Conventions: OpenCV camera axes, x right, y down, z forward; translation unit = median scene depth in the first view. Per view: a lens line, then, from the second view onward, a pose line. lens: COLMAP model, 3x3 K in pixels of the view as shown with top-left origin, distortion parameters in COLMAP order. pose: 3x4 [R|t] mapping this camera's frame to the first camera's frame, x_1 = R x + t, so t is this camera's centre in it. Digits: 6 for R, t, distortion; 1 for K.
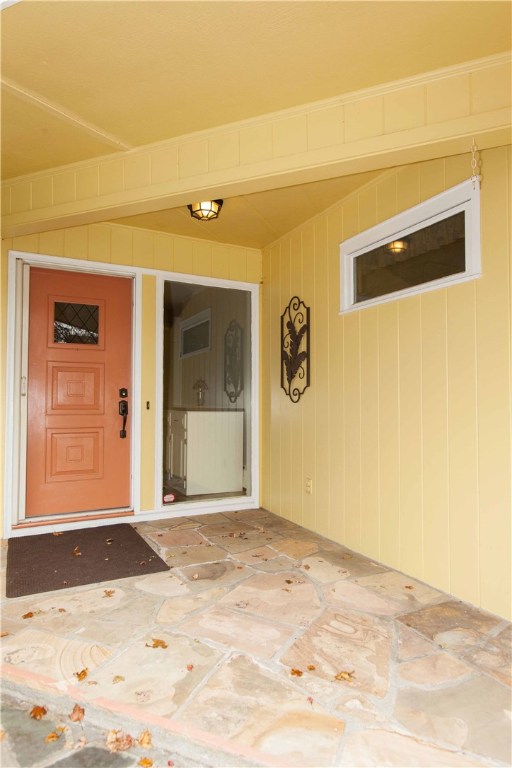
lens RADIAL K [[471.1, 0, 257.5], [0, 471.1, 389.4], [0, 0, 1]] dist [-0.000148, 0.000451]
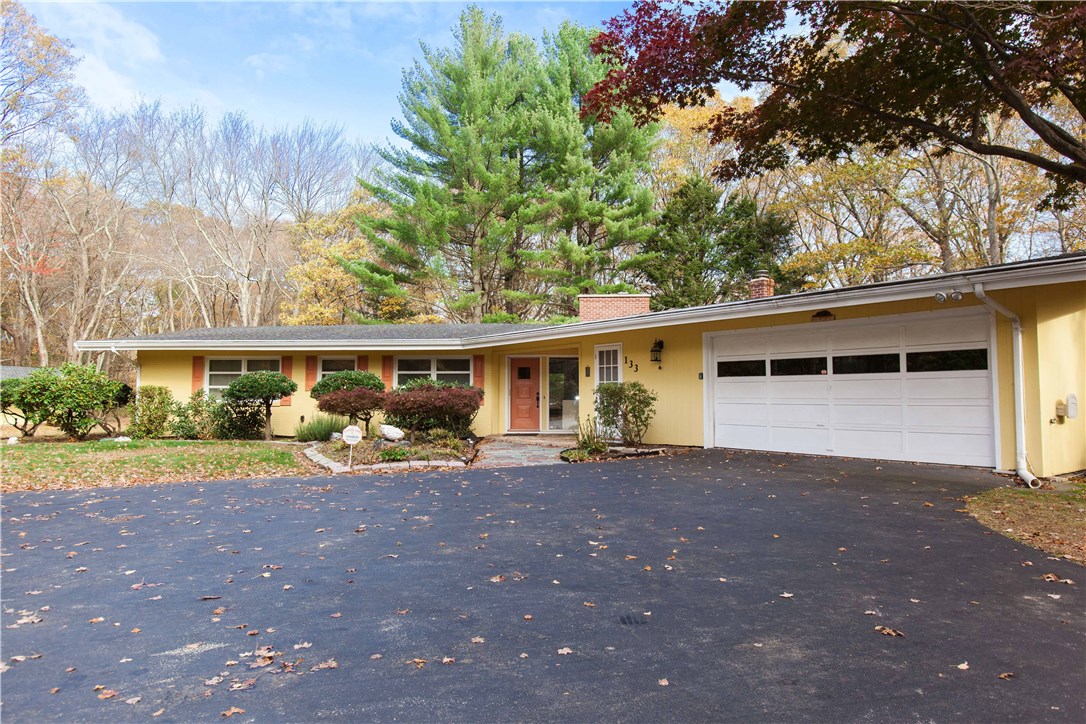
lens RADIAL K [[666.2, 0, 542.1], [0, 666.2, 358.8], [0, 0, 1]] dist [-0.000148, 0.000451]
pose [[0.863303, -0.036769, -0.503345, 2.025562], [0.019976, 0.999050, -0.038719, -0.052398], [0.504290, 0.023372, 0.863218, -2.894748]]
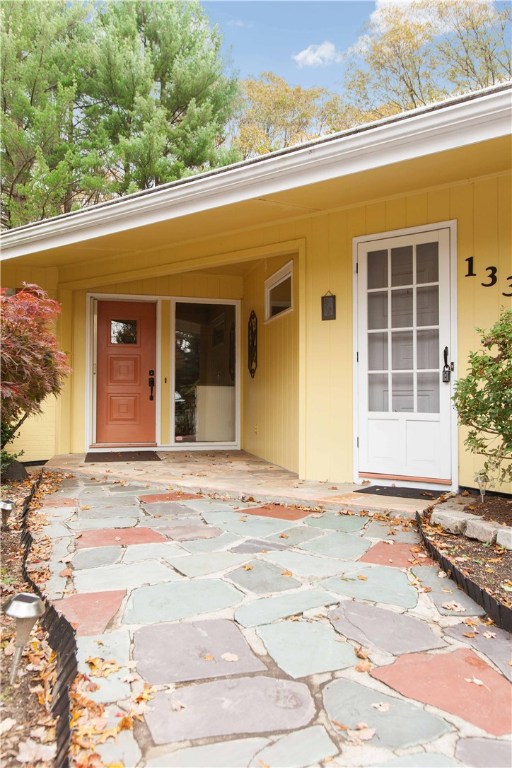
lens RADIAL K [[595.1, 0, 258.8], [0, 595.1, 385.8], [0, 0, 1]] dist [-0.013272, 0.005219]
pose [[0.974198, -0.006066, -0.225614, 0.541479], [0.006411, 0.999979, 0.000793, 0.052852], [0.225605, -0.002219, 0.974216, -0.923556]]
